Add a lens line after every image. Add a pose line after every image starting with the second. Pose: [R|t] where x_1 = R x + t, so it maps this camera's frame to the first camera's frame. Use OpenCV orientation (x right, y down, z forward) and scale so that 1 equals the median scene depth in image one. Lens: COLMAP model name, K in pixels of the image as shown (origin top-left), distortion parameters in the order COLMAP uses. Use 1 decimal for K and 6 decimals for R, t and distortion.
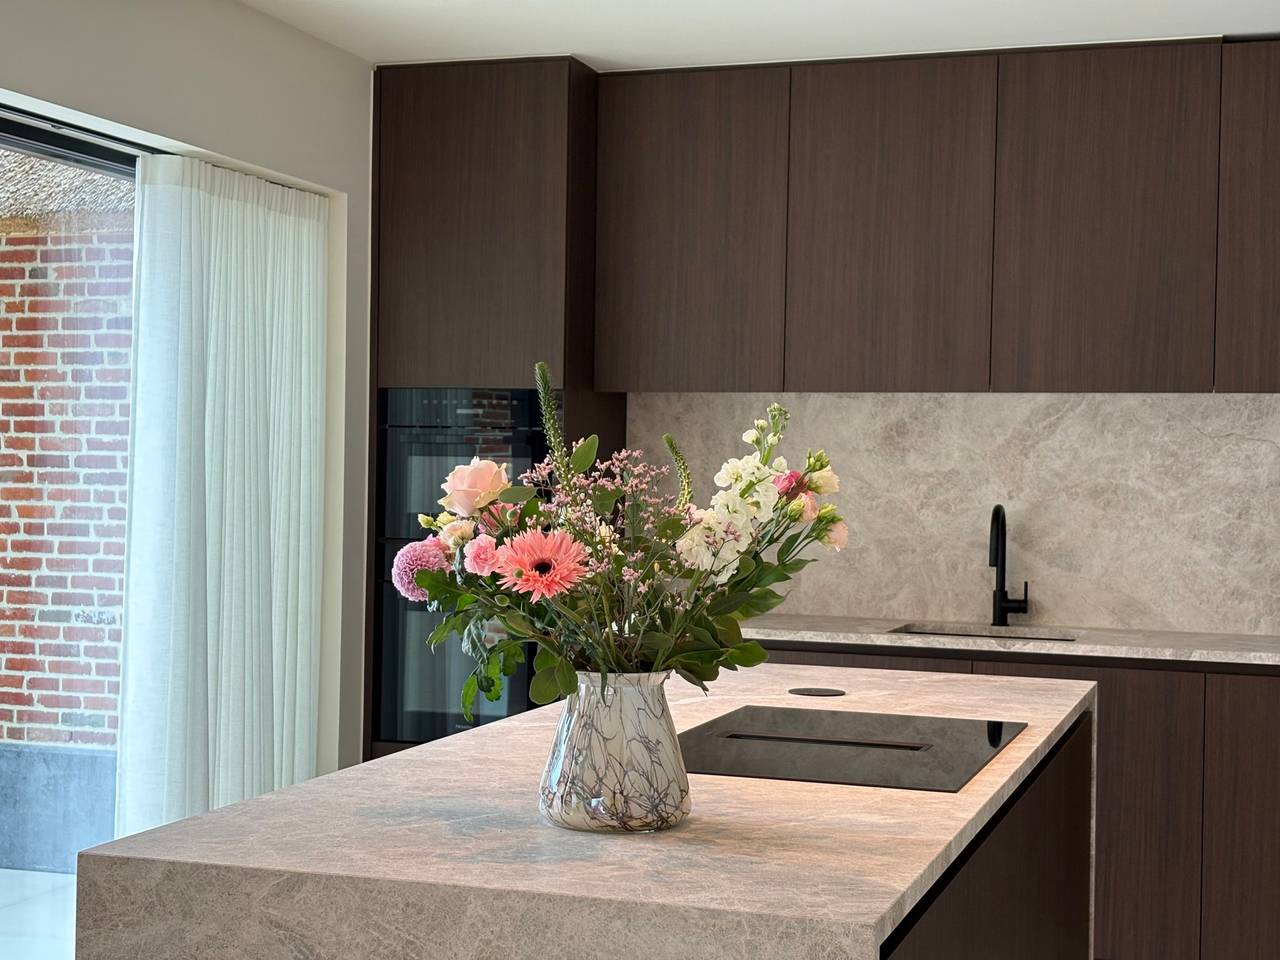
lens RADIAL K [[1919.2, 0, 640.0], [0, 1919.2, 480.0], [0, 0, 1]] dist [0.276931, -1.112640]
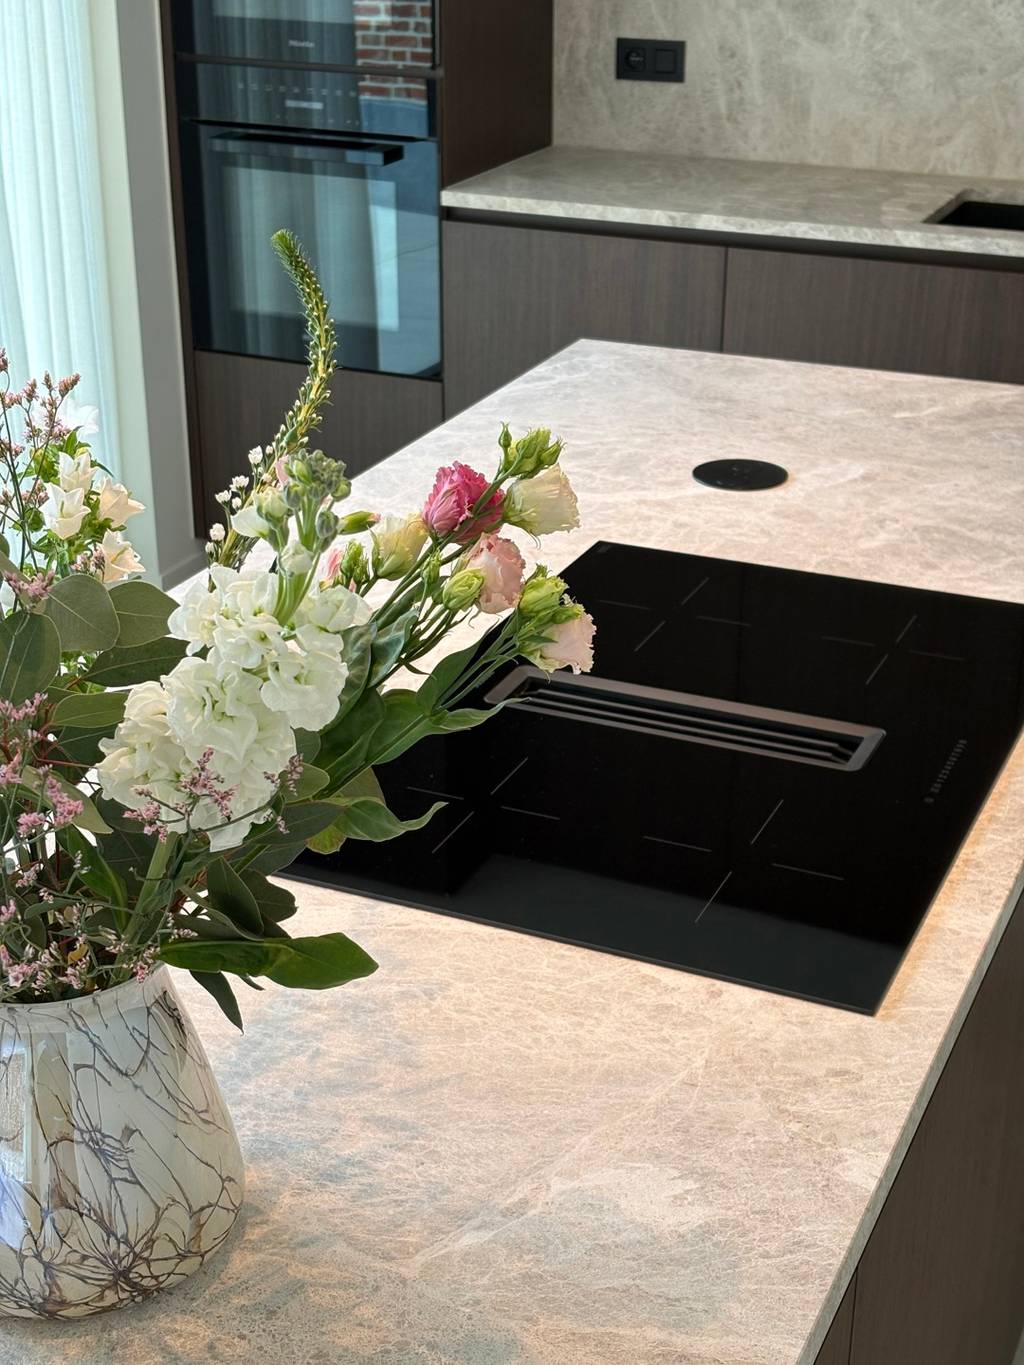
lens RADIAL K [[2046.7, 0, 512.0], [0, 2046.7, 682.5], [0, 0, 1]] dist [0.276931, -1.112640]
pose [[0.995131, 0.026167, -0.095026, 0.056055], [0.013935, 0.917076, 0.398468, -0.057429], [0.097573, -0.397852, 0.912246, 0.258887]]
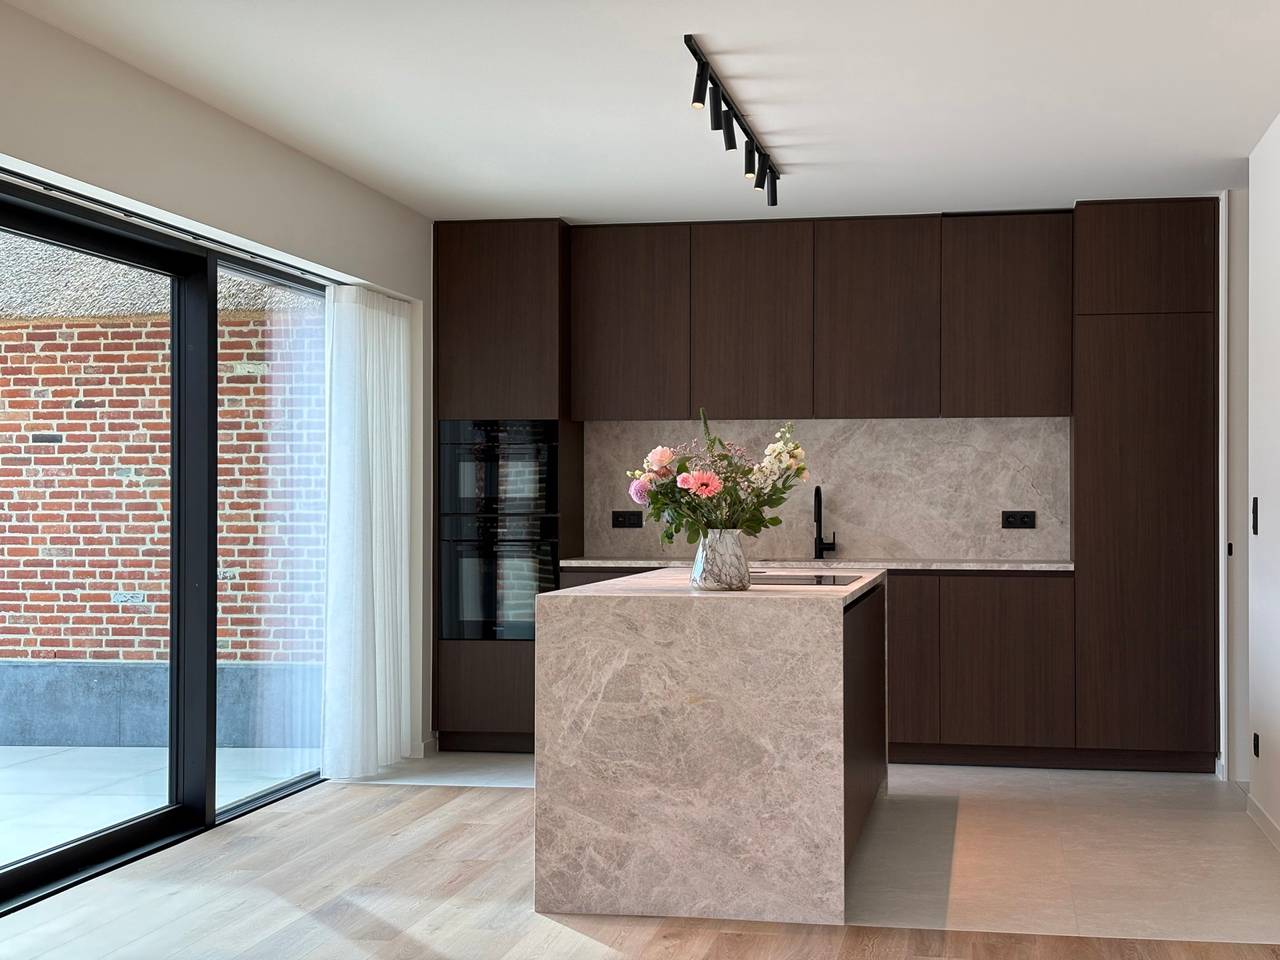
lens RADIAL K [[1919.2, 0, 640.0], [0, 1919.2, 480.0], [0, 0, 1]] dist [0.276931, -1.112640]
pose [[0.990141, -0.015152, 0.139249, -0.195262], [0.017416, 0.999735, -0.015049, 0.029418], [-0.138984, 0.017326, 0.990143, -0.615422]]
